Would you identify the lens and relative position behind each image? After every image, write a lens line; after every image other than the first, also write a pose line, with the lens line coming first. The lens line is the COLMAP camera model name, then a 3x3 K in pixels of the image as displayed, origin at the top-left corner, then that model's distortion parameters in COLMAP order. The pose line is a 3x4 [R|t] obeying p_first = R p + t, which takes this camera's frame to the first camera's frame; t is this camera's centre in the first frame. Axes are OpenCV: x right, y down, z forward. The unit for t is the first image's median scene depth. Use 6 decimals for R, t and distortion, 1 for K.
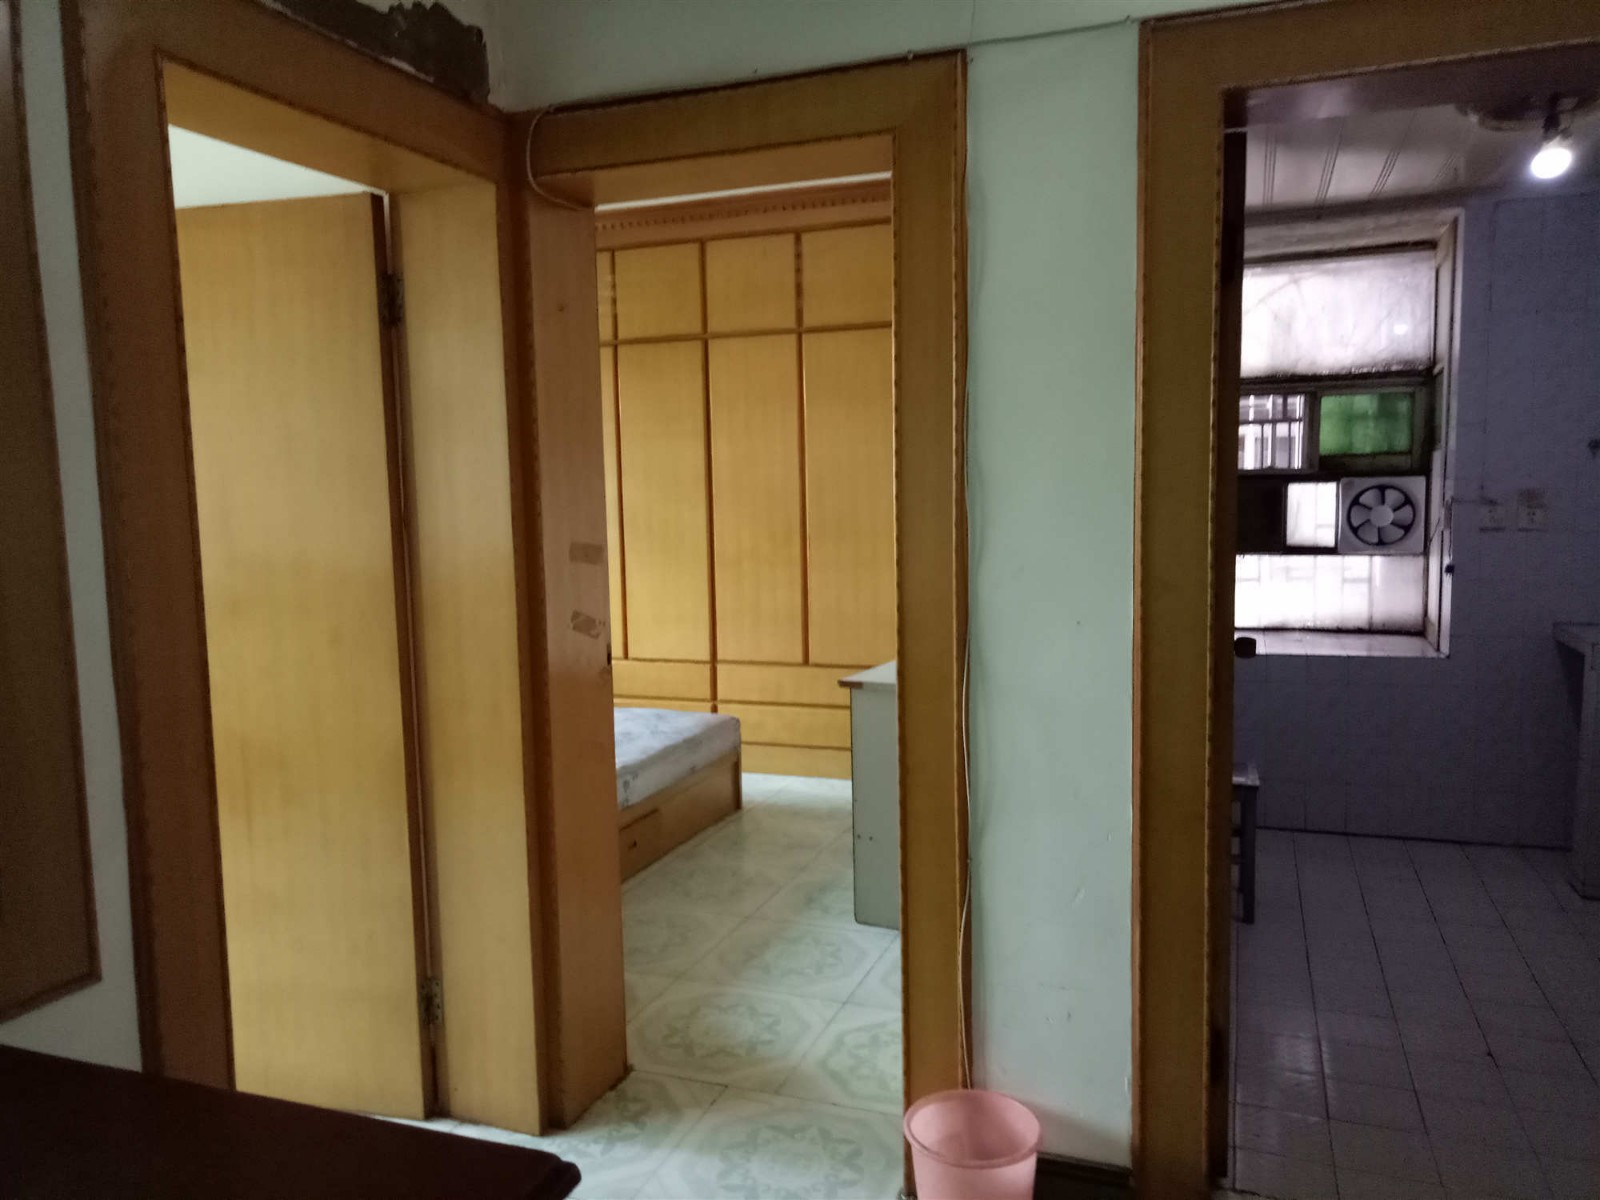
lens RADIAL K [[1183.8, 0, 818.9], [0, 1183.8, 601.9], [0, 0, 1]] dist [0.023433, -0.003602]
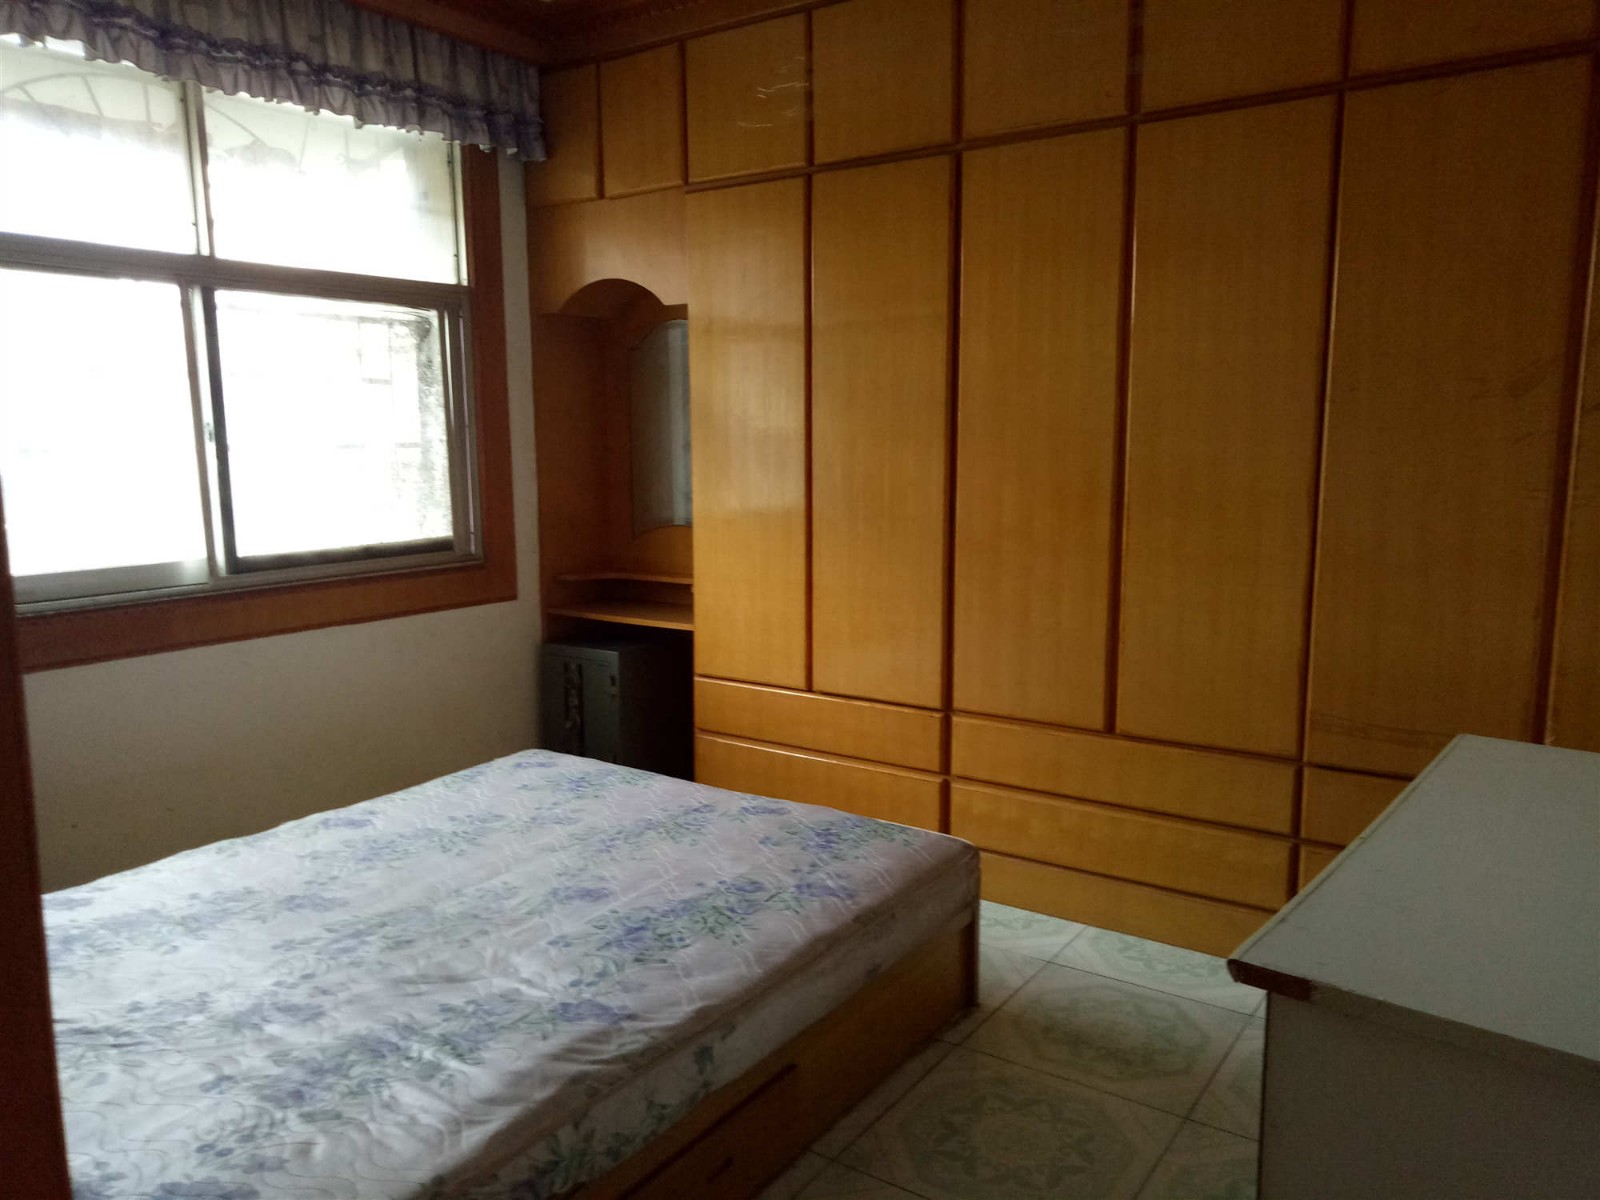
lens RADIAL K [[1183.8, 0, 791.4], [0, 1183.8, 609.3], [0, 0, 1]] dist [0.023433, -0.003602]
pose [[0.965659, 0.051988, -0.254558, -0.019911], [-0.037187, 0.997345, 0.062618, -0.042868], [0.257138, -0.051002, 0.965028, 0.516208]]
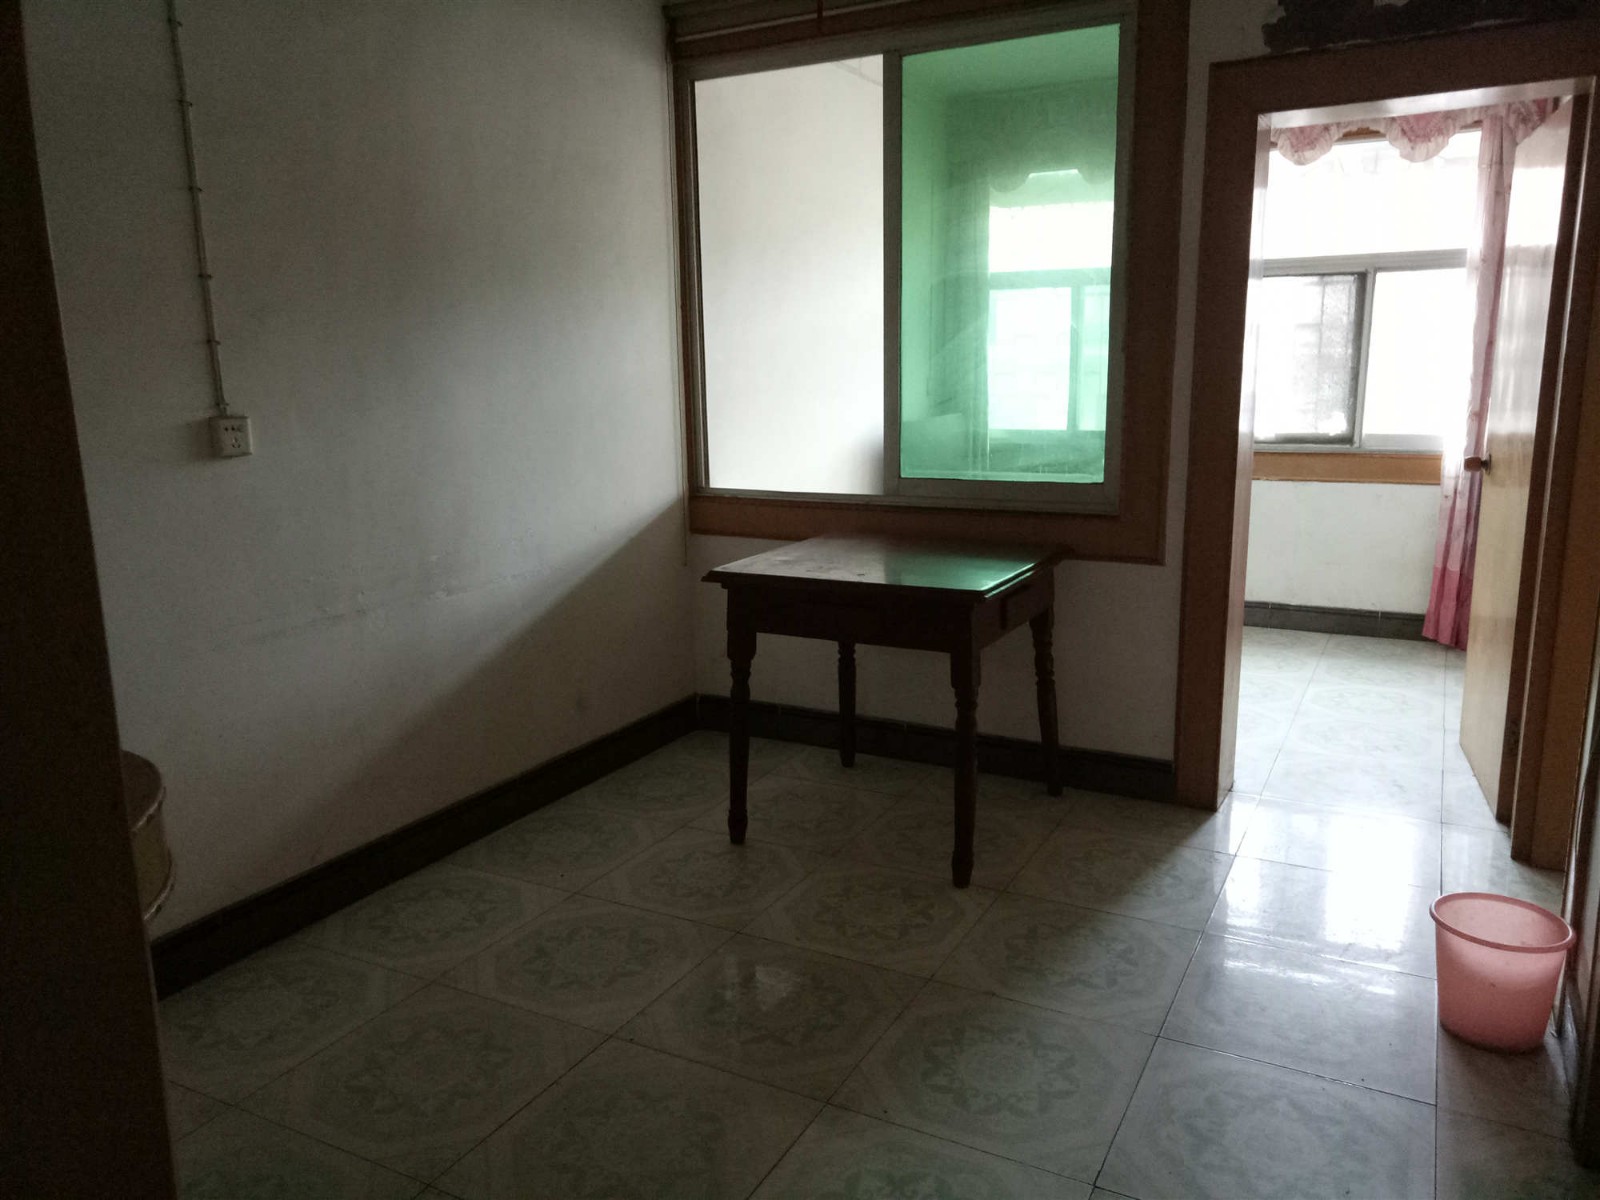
lens RADIAL K [[1183.8, 0, 807.0], [0, 1183.8, 605.2], [0, 0, 1]] dist [0.023433, -0.003602]
pose [[-0.142058, 0.220938, -0.964887, 0.577577], [-0.078028, 0.969240, 0.233422, -0.027685], [0.986778, 0.108447, -0.120449, 0.215351]]
